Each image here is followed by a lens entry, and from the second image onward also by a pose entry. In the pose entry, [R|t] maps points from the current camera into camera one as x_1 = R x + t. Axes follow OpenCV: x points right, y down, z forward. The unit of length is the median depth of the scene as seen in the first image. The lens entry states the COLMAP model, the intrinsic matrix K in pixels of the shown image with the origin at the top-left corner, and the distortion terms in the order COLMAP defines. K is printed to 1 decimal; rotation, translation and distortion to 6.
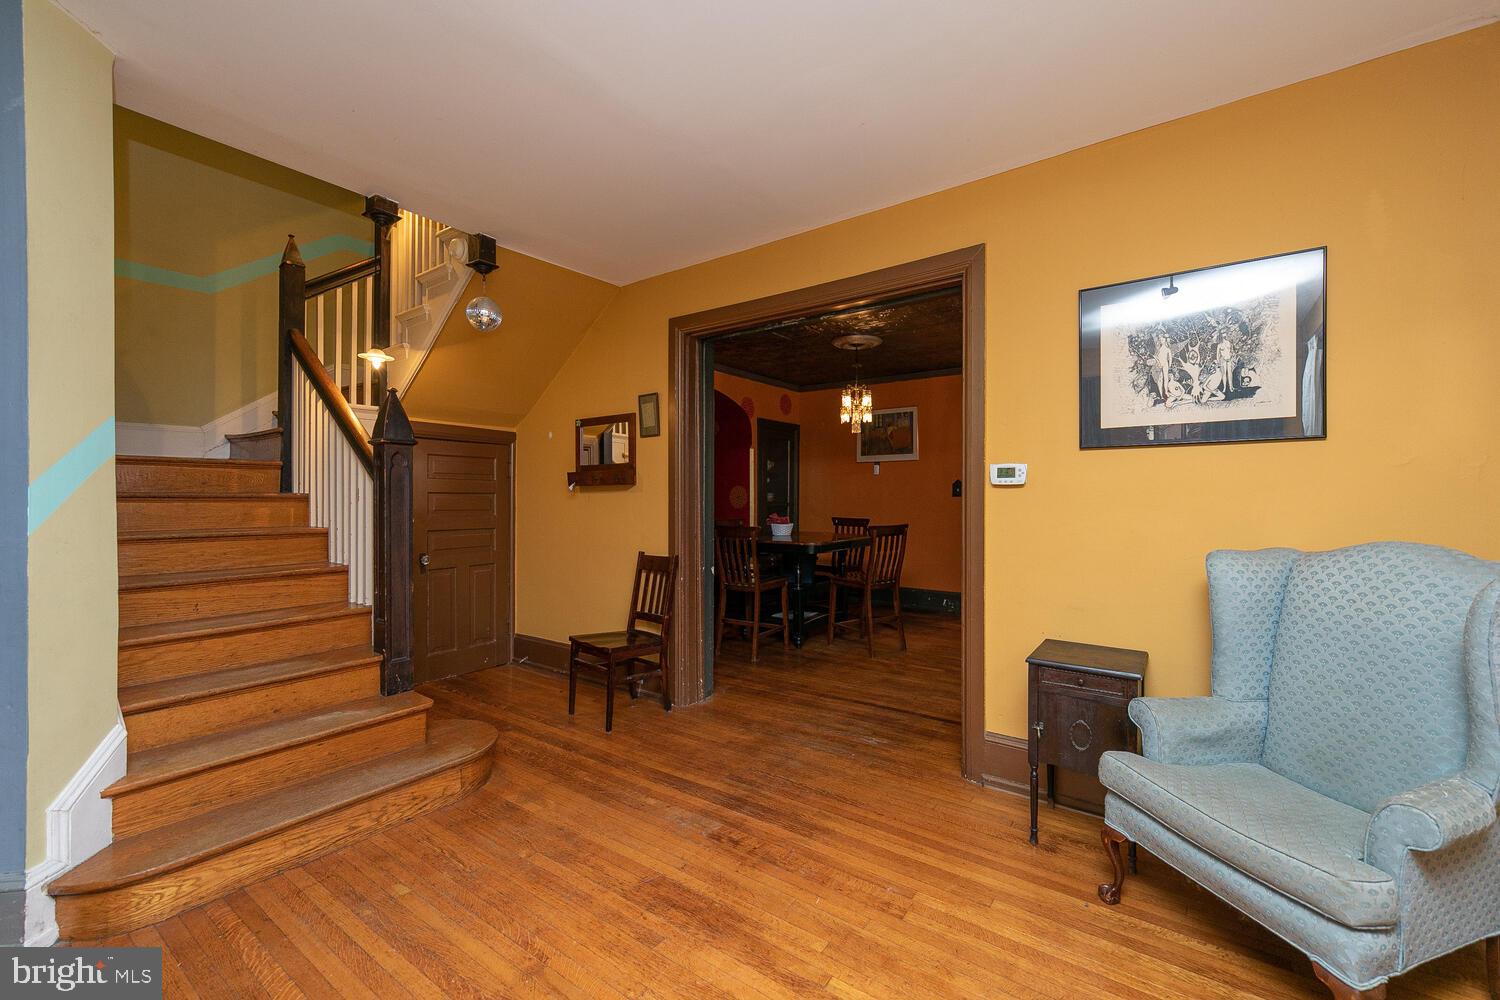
lens RADIAL K [[614.7, 0, 756.4], [0, 614.7, 496.6], [0, 0, 1]] dist [0.000052, -0.000307]
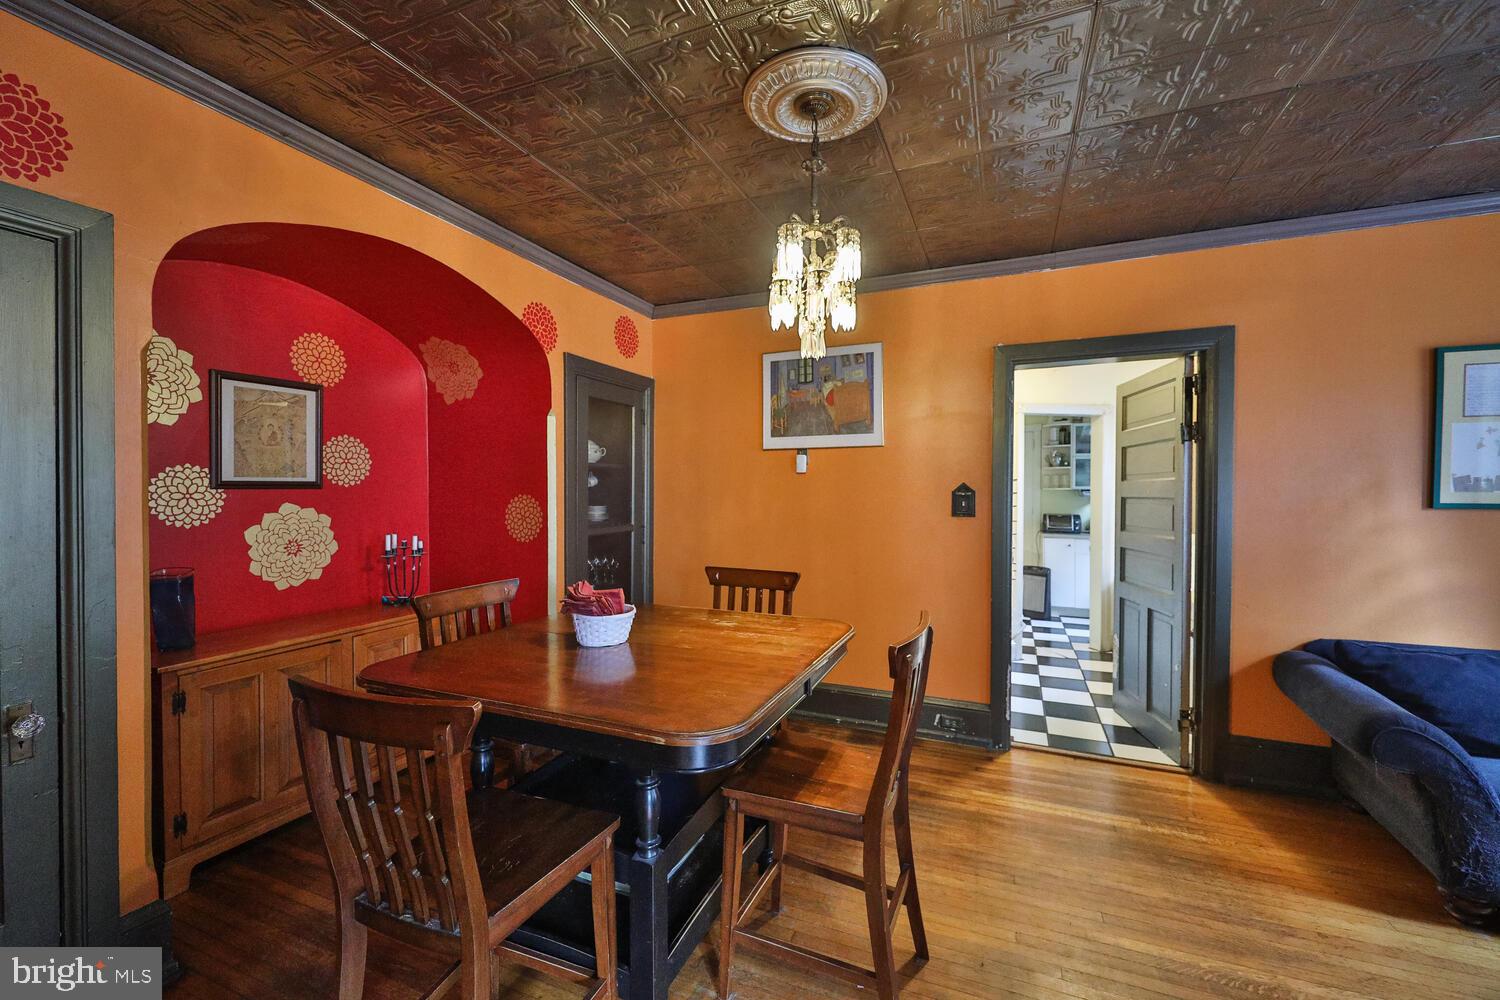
lens RADIAL K [[614.7, 0, 756.4], [0, 614.7, 496.6], [0, 0, 1]] dist [0.000052, -0.000307]
pose [[0.972810, -0.003284, 0.231583, 0.047357], [0.002082, 0.999983, 0.005434, -0.024149], [-0.231597, -0.004805, 0.972800, 0.656541]]
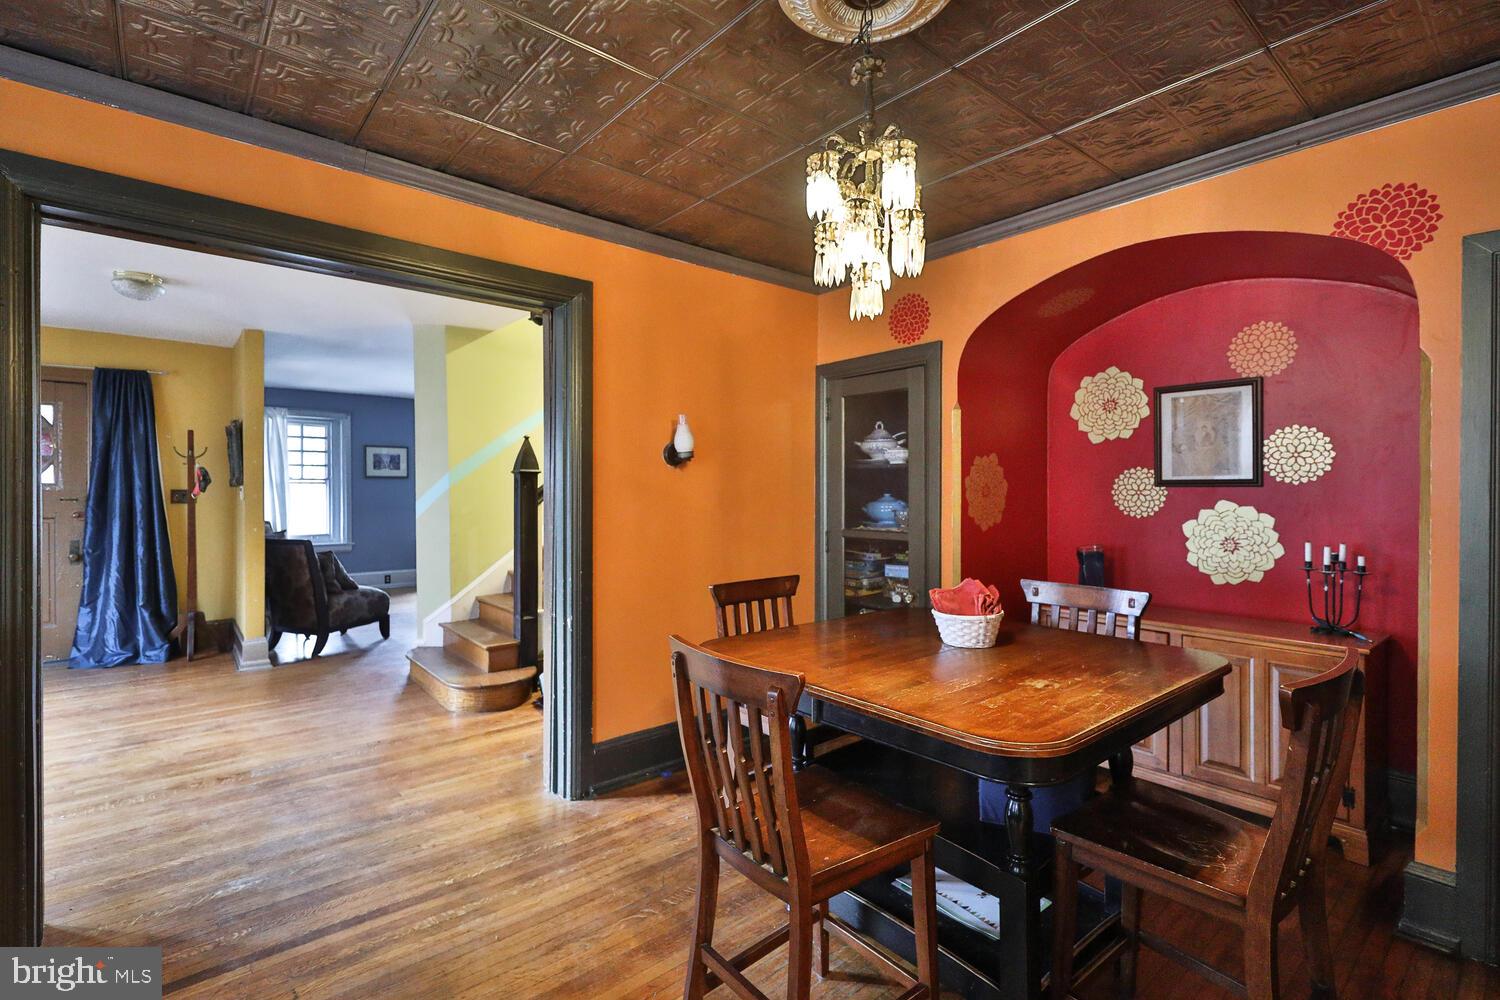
lens RADIAL K [[698.6, 0, 773.6], [0, 698.6, 489.1], [0, 0, 1]] dist [0.002756, -0.000080]
pose [[-0.227088, 0.001550, -0.973873, 0.474280], [-0.006277, 0.999976, 0.003055, -0.026094], [0.973854, 0.006807, -0.227073, 1.026017]]
